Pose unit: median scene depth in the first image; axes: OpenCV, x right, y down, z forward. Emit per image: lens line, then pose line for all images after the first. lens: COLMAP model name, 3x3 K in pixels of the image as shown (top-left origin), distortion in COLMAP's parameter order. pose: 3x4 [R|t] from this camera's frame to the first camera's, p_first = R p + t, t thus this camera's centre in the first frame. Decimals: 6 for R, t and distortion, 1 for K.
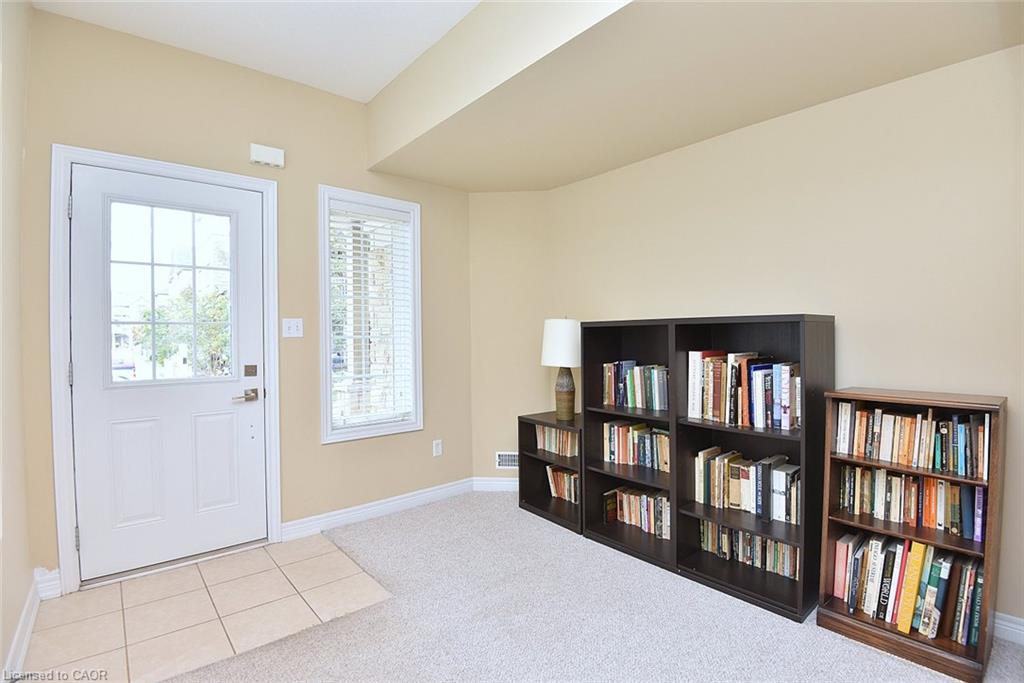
lens RADIAL K [[477.1, 0, 516.5], [0, 477.1, 338.7], [0, 0, 1]] dist [-0.013606, -0.021085]
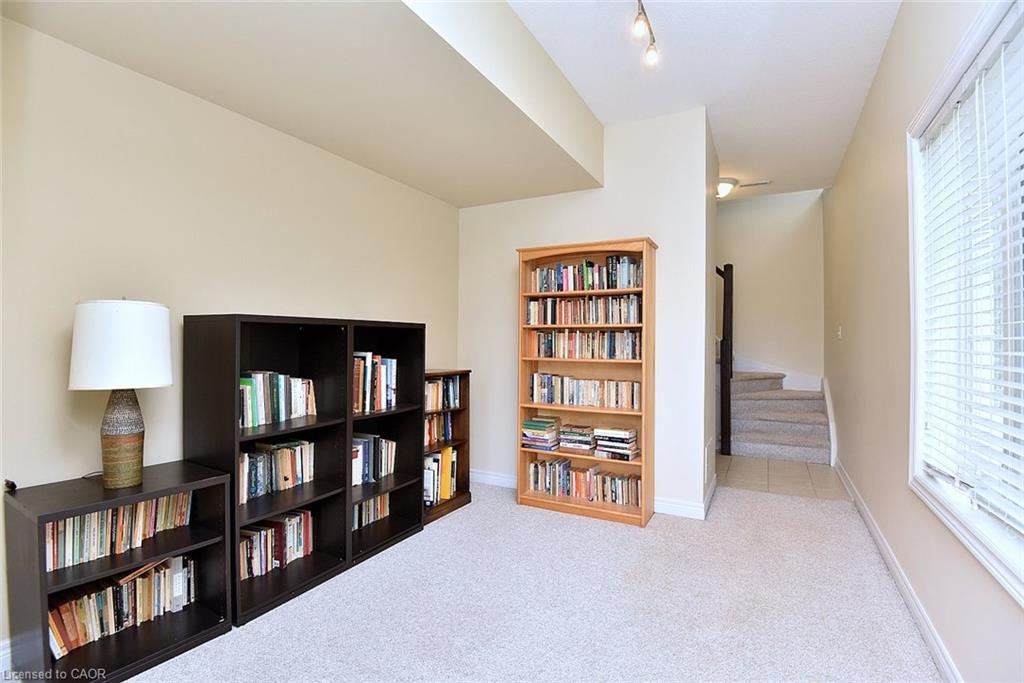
lens RADIAL K [[477.1, 0, 516.5], [0, 477.1, 338.7], [0, 0, 1]] dist [-0.013606, -0.021085]
pose [[-0.366488, 0.008607, 0.930383, -0.660700], [0.000853, 0.999960, -0.008915, 0.007116], [-0.930422, -0.002474, -0.366481, 0.911360]]
